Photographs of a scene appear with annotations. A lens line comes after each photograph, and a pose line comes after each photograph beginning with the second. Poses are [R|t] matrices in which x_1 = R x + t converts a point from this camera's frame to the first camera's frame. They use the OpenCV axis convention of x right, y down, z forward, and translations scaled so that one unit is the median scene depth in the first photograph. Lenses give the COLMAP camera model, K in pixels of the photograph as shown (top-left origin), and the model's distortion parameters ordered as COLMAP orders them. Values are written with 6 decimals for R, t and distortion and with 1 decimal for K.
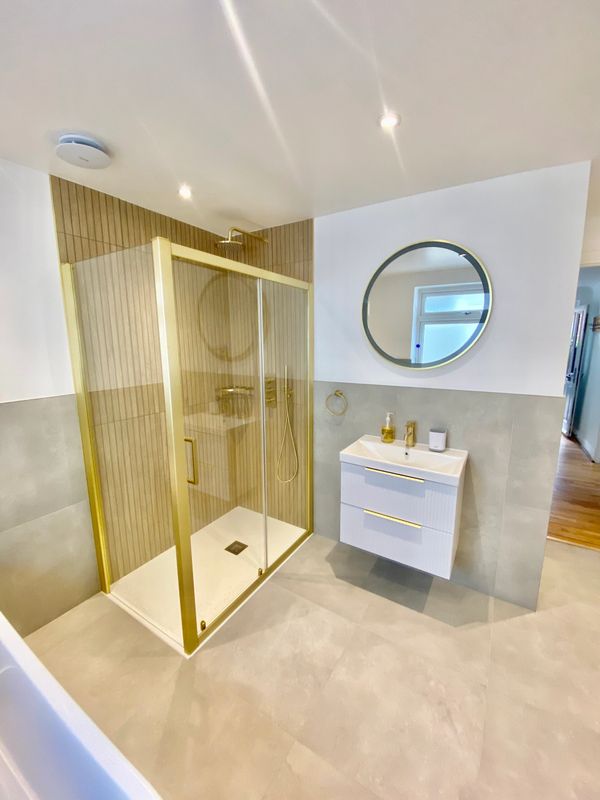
lens RADIAL K [[324.5, 0, 300.0], [0, 324.5, 400.0], [0, 0, 1]] dist [0.031467, -0.025219]
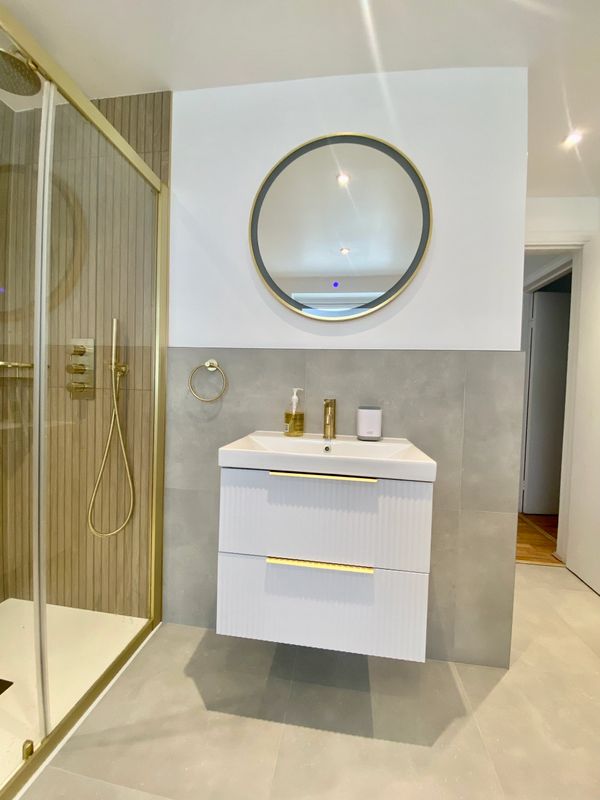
lens RADIAL K [[324.5, 0, 300.0], [0, 324.5, 400.0], [0, 0, 1]] dist [0.031467, -0.025219]
pose [[0.910772, 0.024305, 0.412194, 0.021929], [0.040229, 0.988294, -0.147164, 0.152423], [-0.410945, 0.150615, 0.899132, 0.425861]]
